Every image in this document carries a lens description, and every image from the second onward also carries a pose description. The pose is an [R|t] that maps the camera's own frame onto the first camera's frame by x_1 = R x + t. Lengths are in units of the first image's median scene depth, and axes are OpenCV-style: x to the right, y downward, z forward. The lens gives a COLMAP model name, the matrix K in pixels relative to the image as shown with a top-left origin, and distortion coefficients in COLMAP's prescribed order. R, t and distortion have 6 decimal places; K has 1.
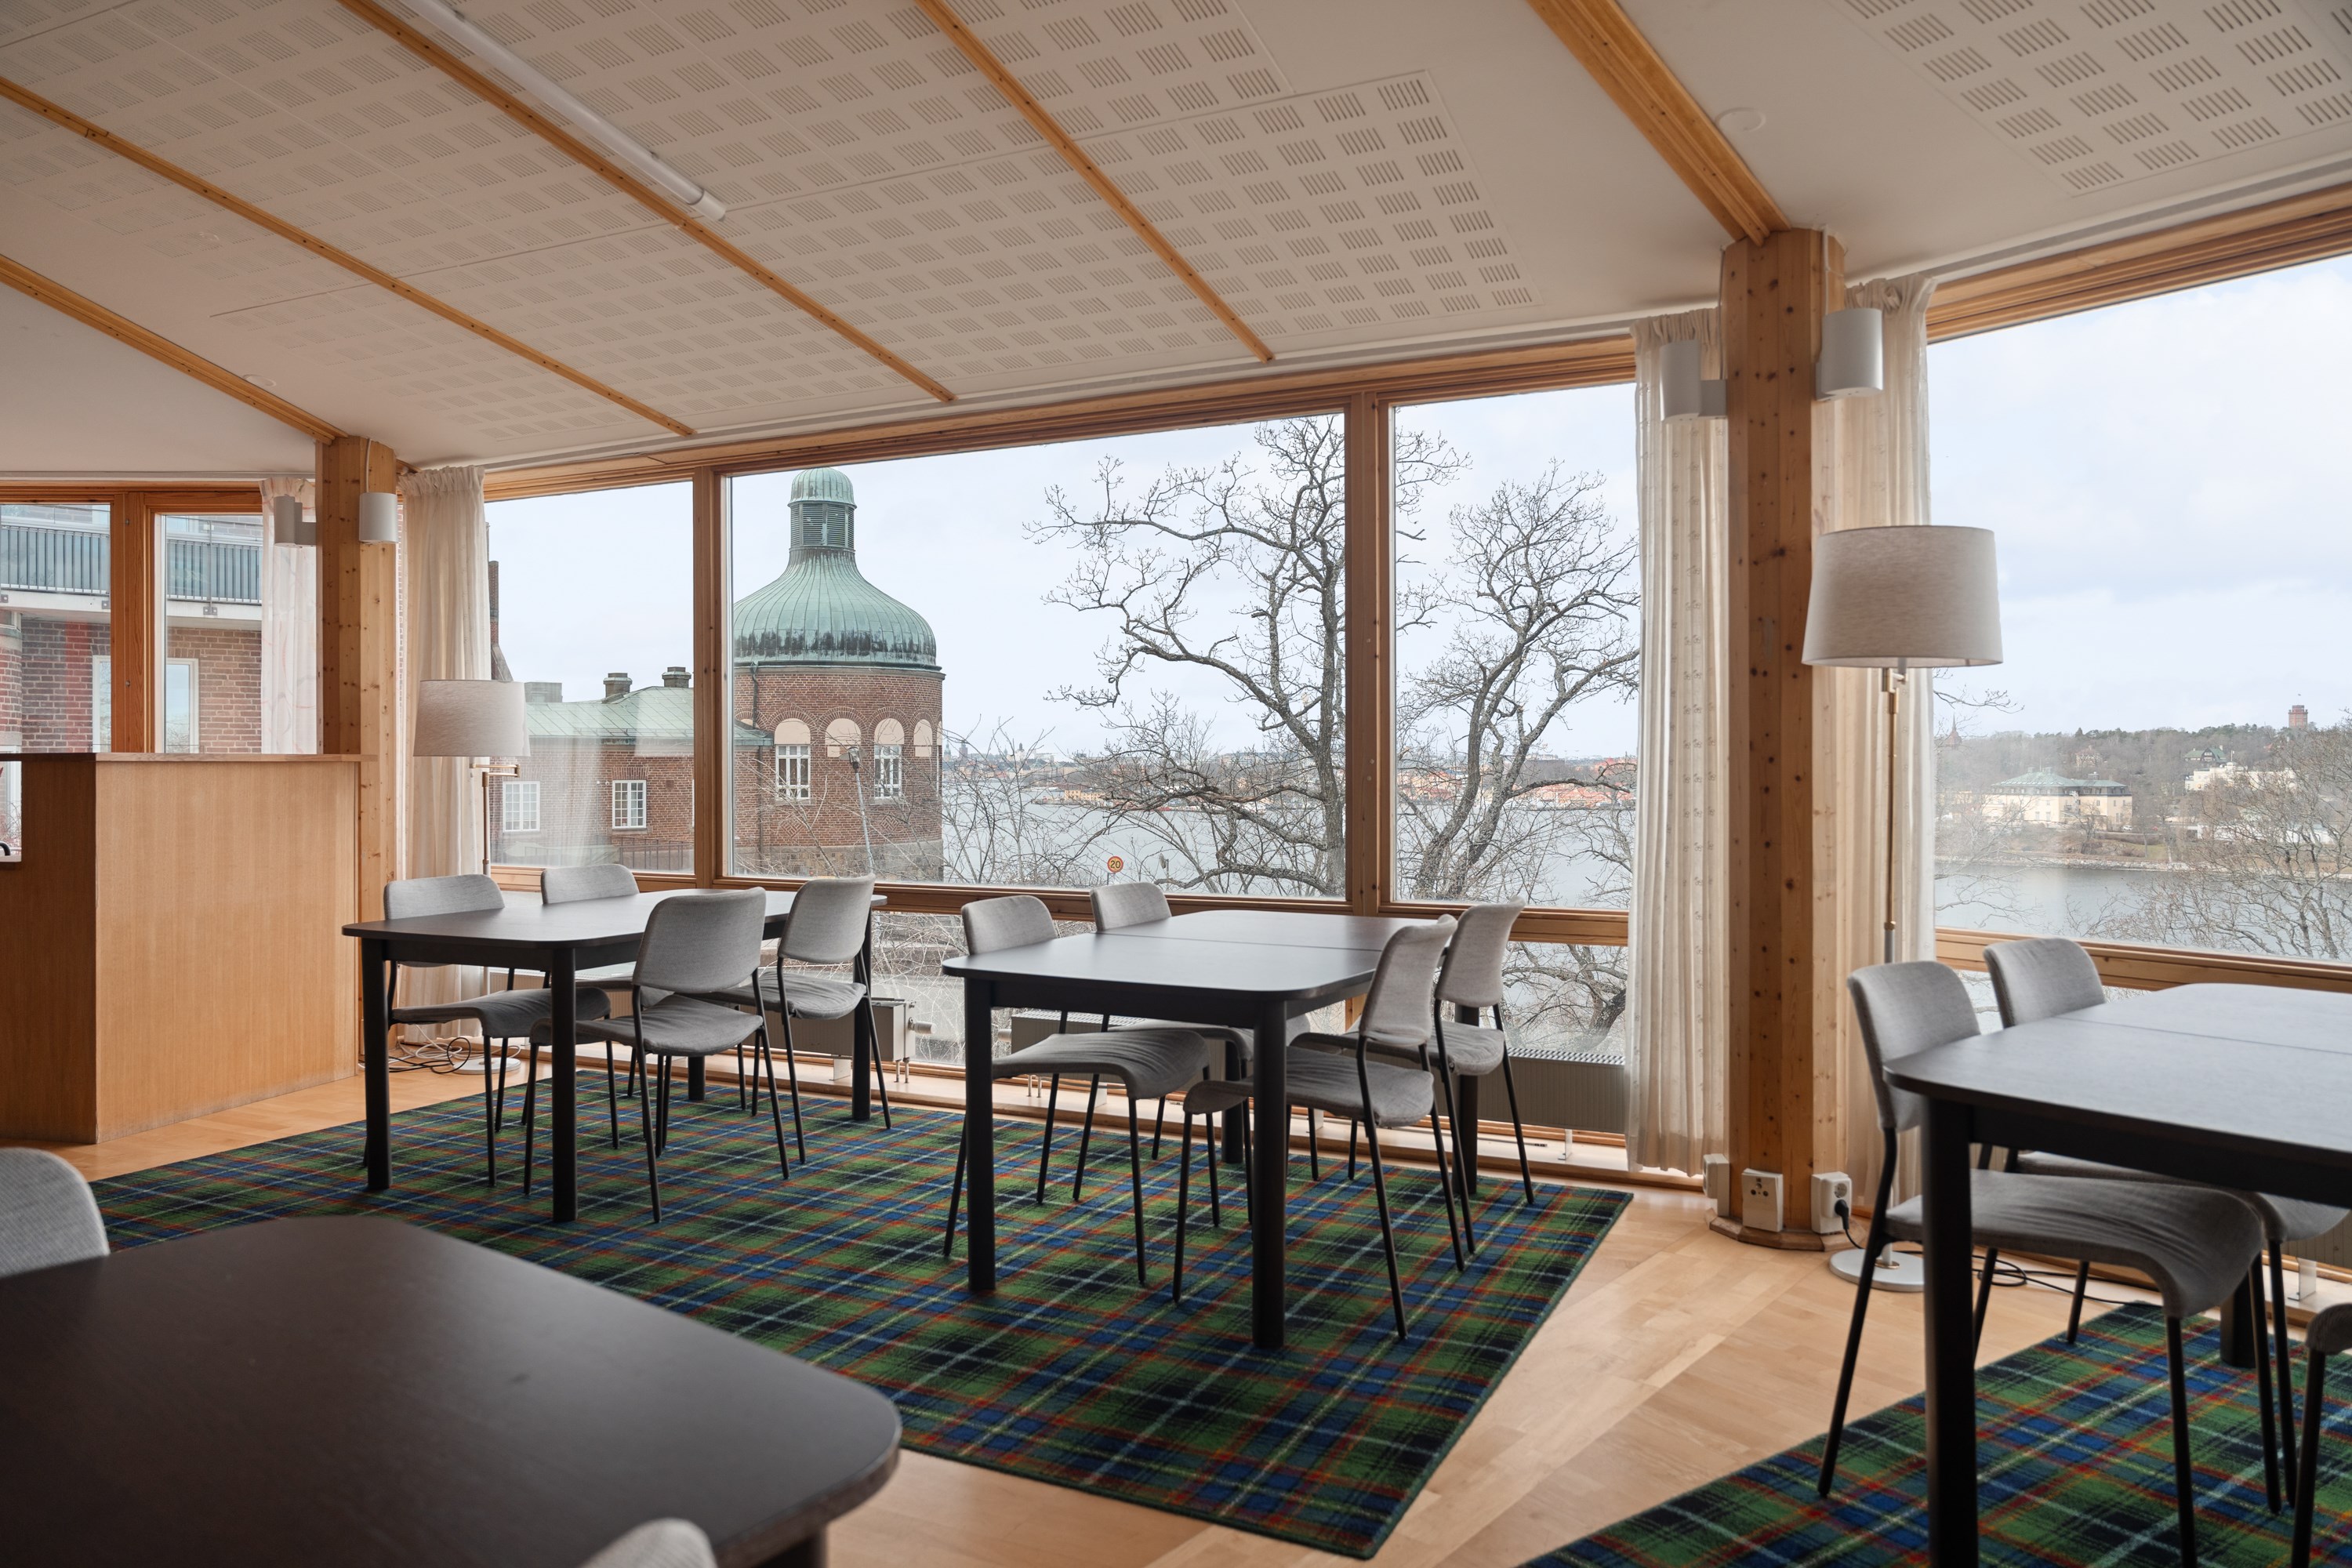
lens RADIAL K [[1625.1, 0, 1192.1], [0, 1625.1, 743.5], [0, 0, 1]] dist [0.003862, 0.002446]
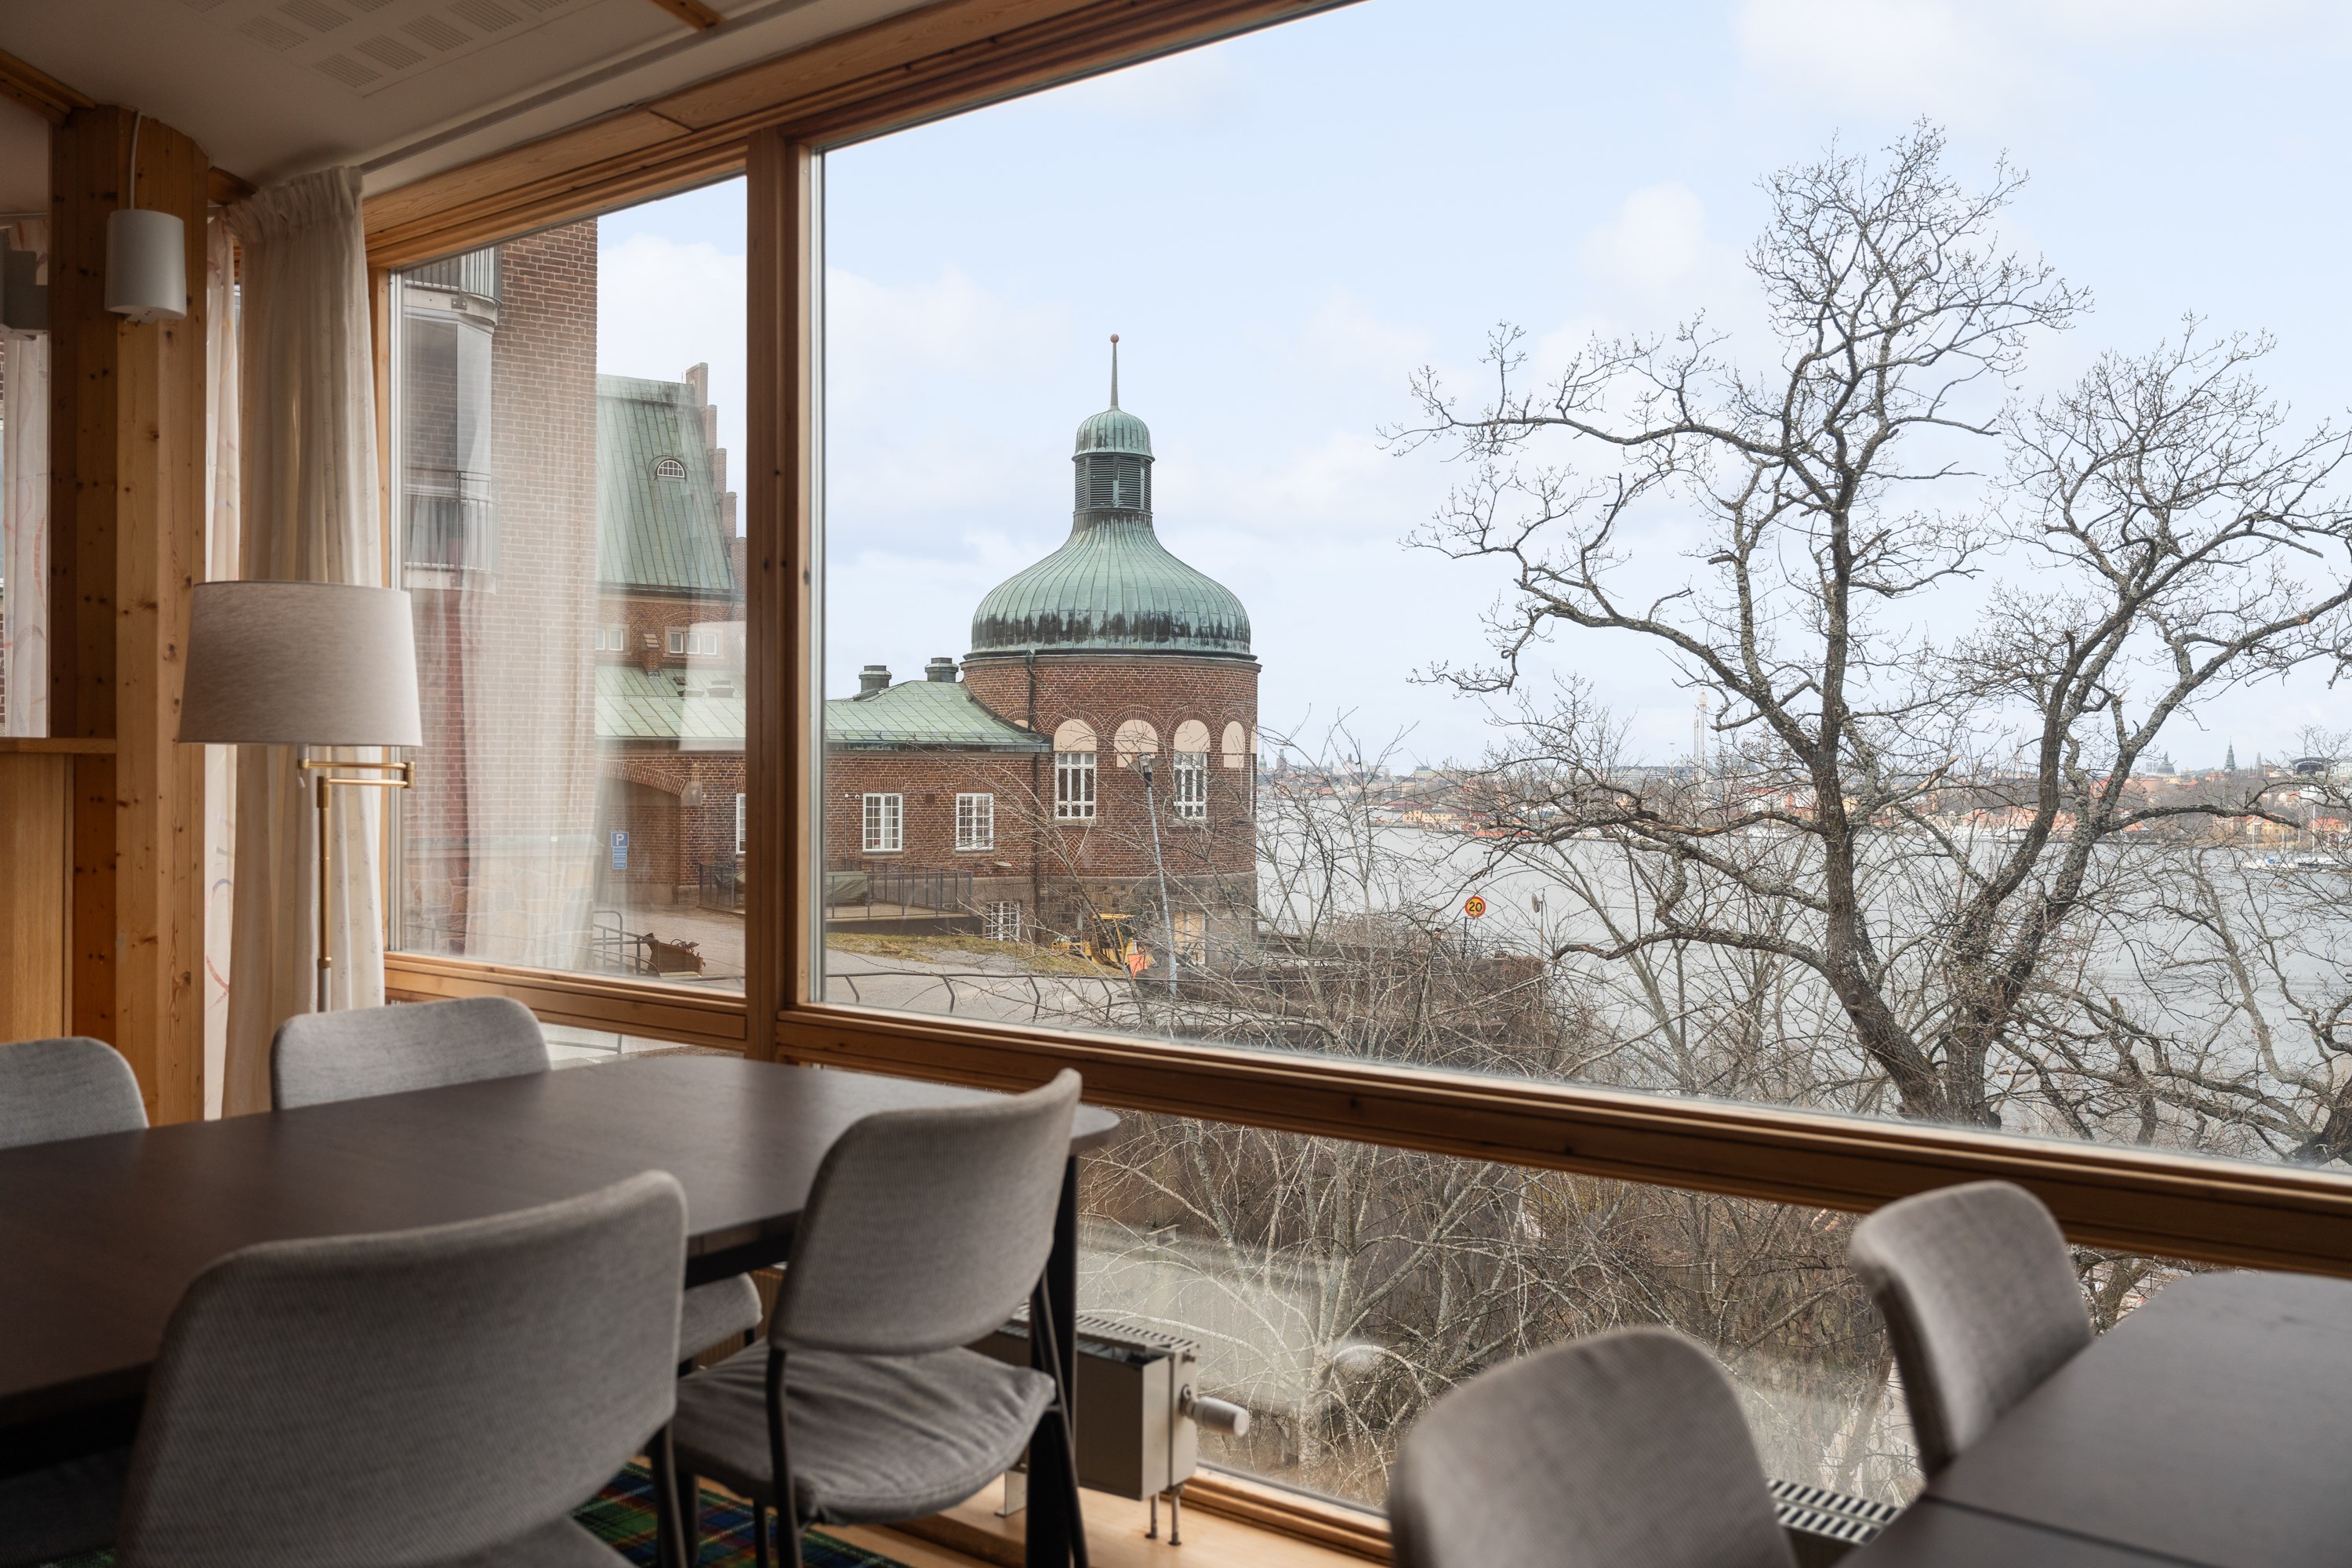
lens RADIAL K [[1940.4, 0, 1174.9], [0, 1940.4, 770.8], [0, 0, 1]] dist [-0.019652, -0.005100]
pose [[0.981098, 0.007450, -0.193370, -0.024742], [-0.005748, 0.999940, 0.009362, 0.002806], [0.193428, -0.008074, 0.981081, 0.156438]]
